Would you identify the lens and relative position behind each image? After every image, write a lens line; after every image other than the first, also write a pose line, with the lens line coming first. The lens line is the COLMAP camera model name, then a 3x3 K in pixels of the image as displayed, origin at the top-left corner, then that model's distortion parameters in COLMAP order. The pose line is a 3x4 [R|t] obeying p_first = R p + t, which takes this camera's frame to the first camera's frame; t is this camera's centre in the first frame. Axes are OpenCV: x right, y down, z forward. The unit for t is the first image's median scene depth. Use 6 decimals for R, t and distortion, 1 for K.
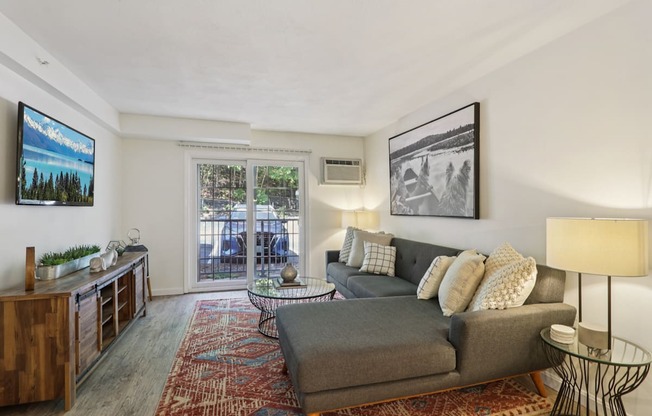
lens RADIAL K [[314.2, 0, 321.8], [0, 314.2, 207.1], [0, 0, 1]] dist [-0.006807, -0.000910]
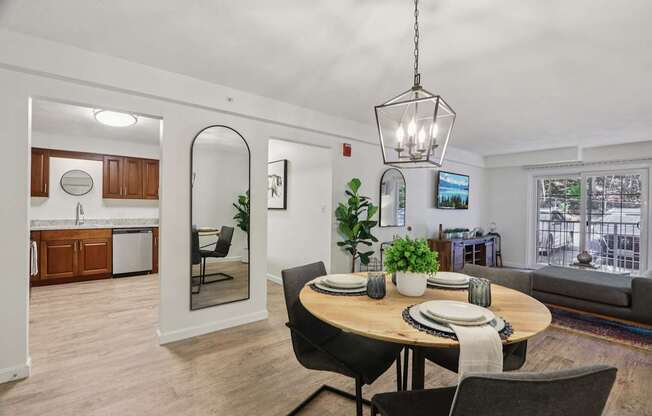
lens RADIAL K [[314.2, 0, 321.8], [0, 314.2, 207.1], [0, 0, 1]] dist [-0.006807, -0.000910]
pose [[0.405482, -0.004367, -0.914093, 0.613780], [-0.006707, 0.999947, -0.007752, 0.001574], [0.914078, 0.009274, 0.405431, -0.567866]]
